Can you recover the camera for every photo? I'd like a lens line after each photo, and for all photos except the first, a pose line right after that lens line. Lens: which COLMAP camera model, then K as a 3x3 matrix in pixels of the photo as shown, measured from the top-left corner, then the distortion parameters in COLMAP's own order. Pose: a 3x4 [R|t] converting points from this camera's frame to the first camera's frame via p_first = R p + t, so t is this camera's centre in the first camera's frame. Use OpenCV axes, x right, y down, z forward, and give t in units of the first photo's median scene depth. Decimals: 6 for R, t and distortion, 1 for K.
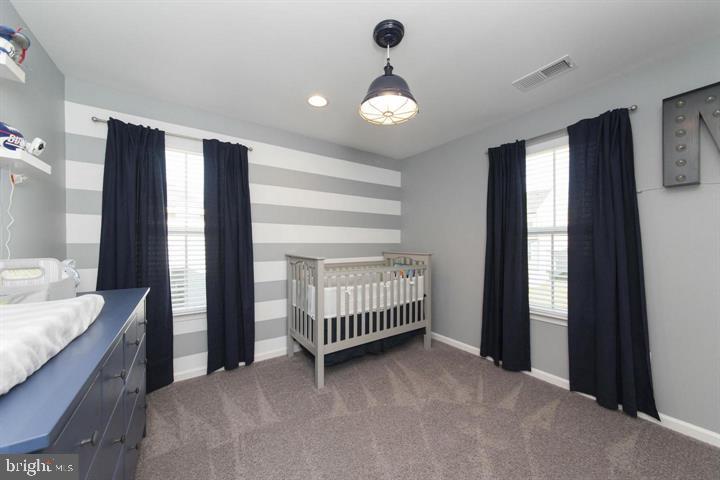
lens RADIAL K [[264.3, 0, 360.0], [0, 264.3, 245.0], [0, 0, 1]] dist [0.000913, 0.000005]
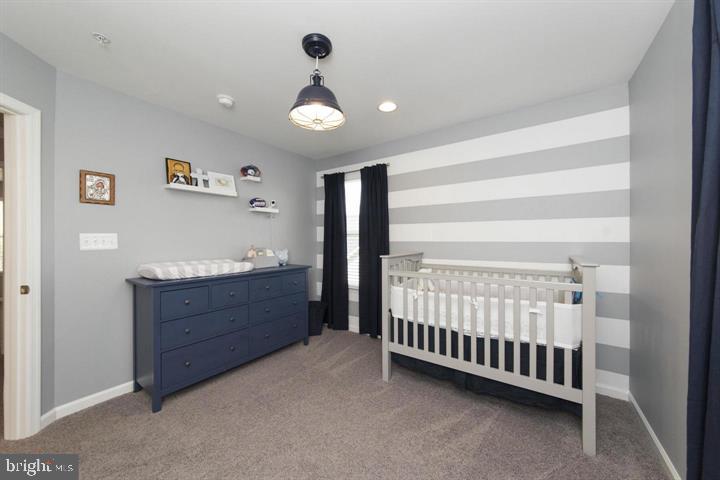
lens RADIAL K [[257.3, 0, 356.1], [0, 257.3, 240.3], [0, 0, 1]] dist [-0.000535, -0.000035]
pose [[0.337502, 0.001440, -0.941324, 0.722354], [-0.012671, 0.999915, -0.003013, -0.007734], [0.941239, 0.012944, 0.337492, 0.511248]]
